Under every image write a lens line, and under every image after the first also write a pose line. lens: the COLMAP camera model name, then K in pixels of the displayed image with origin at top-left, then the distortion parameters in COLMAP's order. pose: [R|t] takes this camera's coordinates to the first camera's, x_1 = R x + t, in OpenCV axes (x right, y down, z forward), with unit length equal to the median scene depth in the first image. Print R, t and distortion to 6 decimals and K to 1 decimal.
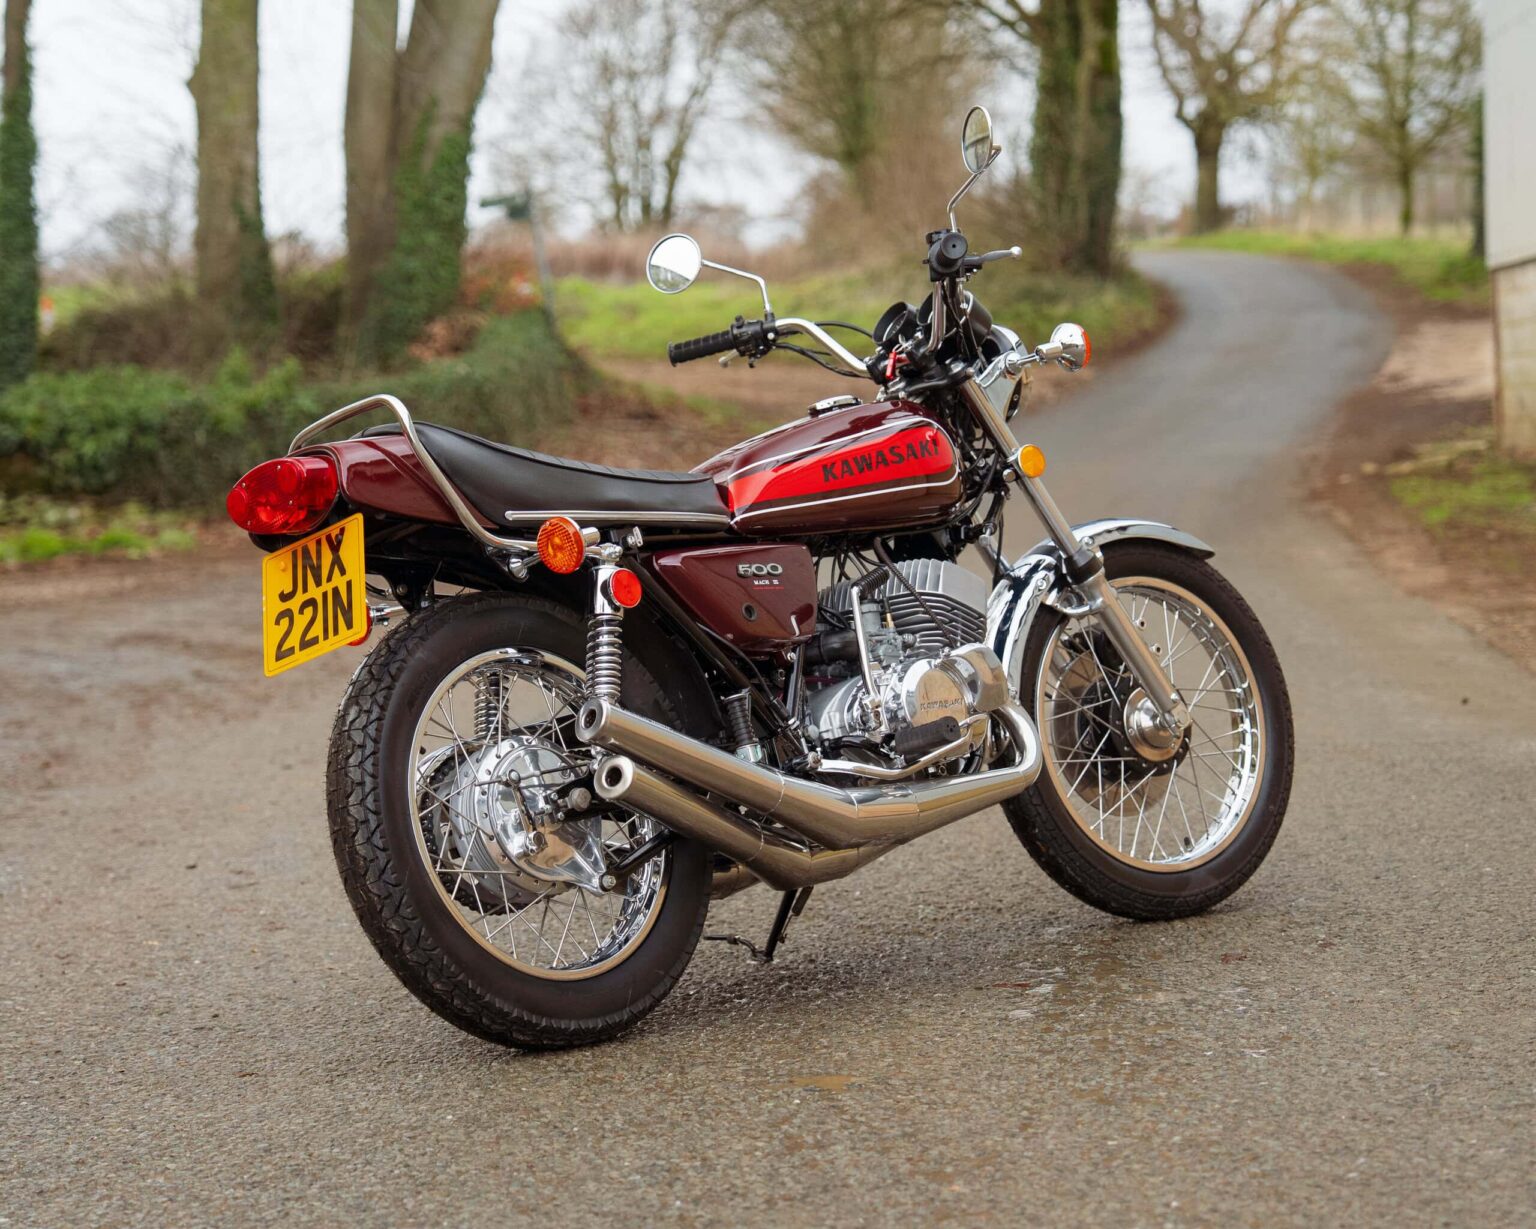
lens RADIAL K [[3471.7, 0, 773.8], [0, 3471.7, 618.4], [0, 0, 1]] dist [0.225545, 0.000000]
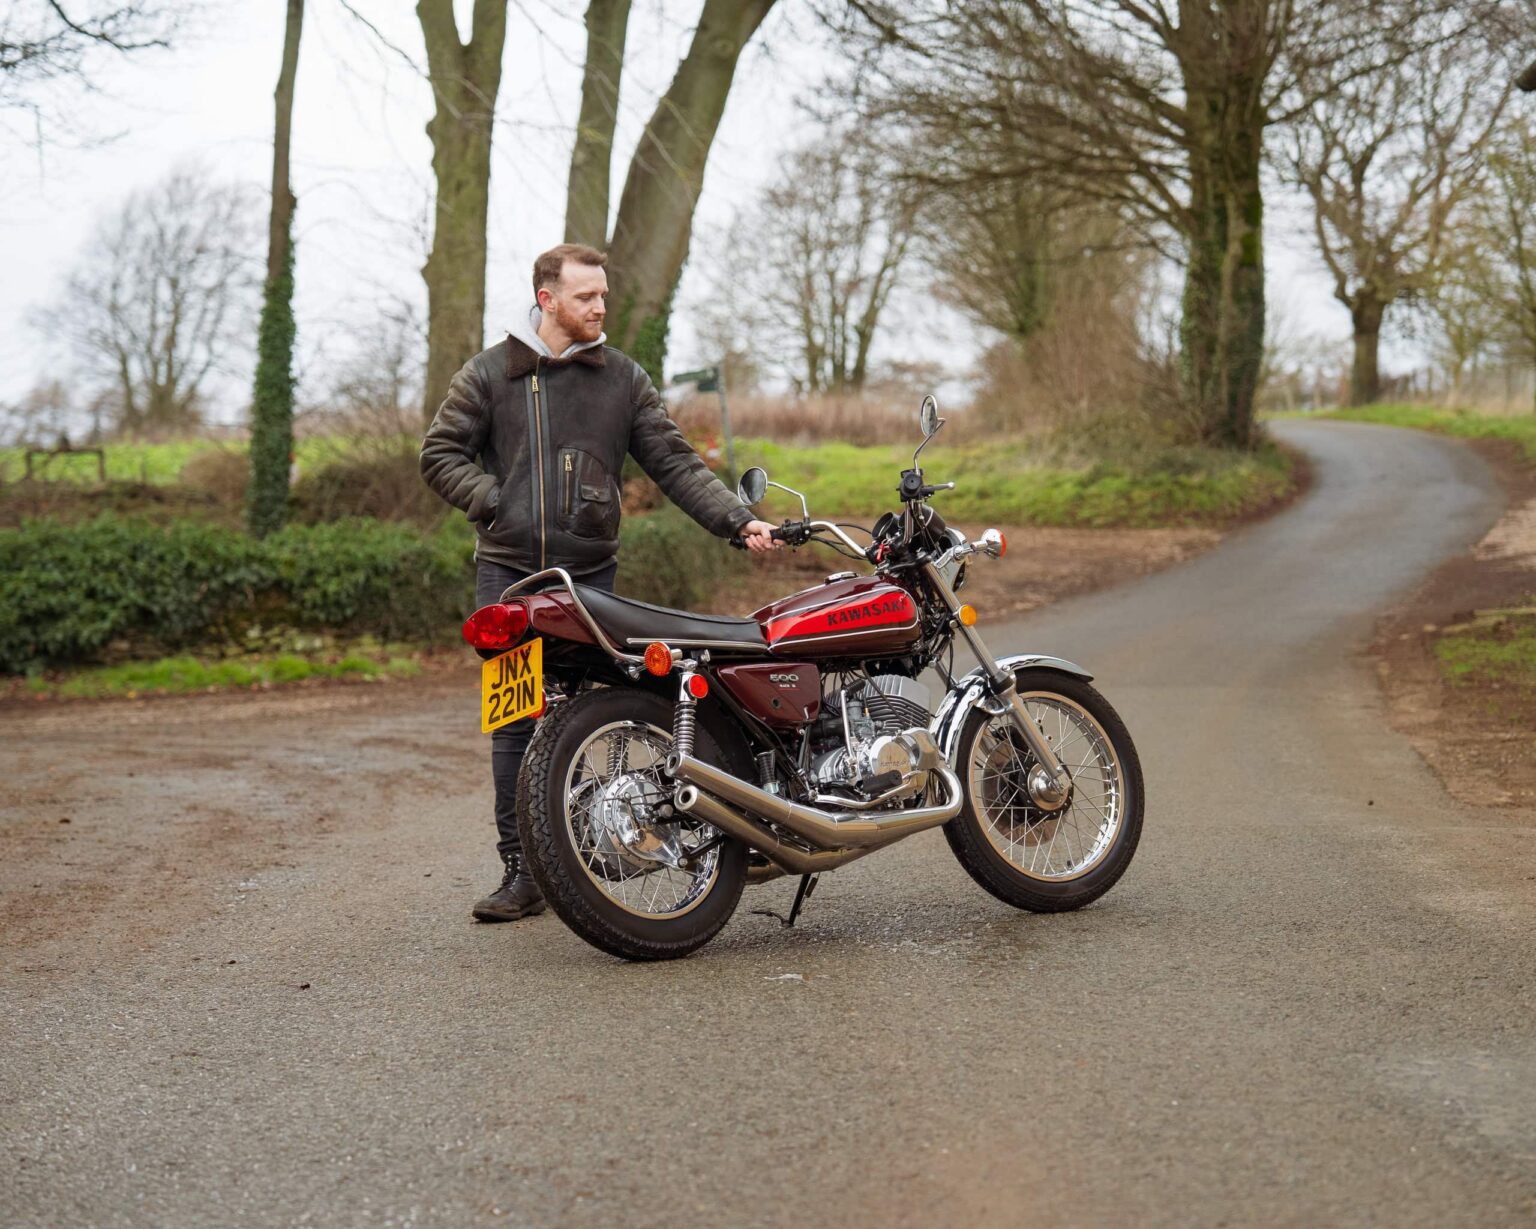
lens RADIAL K [[3471.7, 0, 768.8], [0, 3471.7, 613.8], [0, 0, 1]] dist [0.225545, 0.000000]
pose [[0.997911, 0.021979, -0.060744, 0.075735], [-0.024578, 0.998800, -0.042373, 0.021783], [0.059740, 0.043777, 0.997254, -0.545211]]
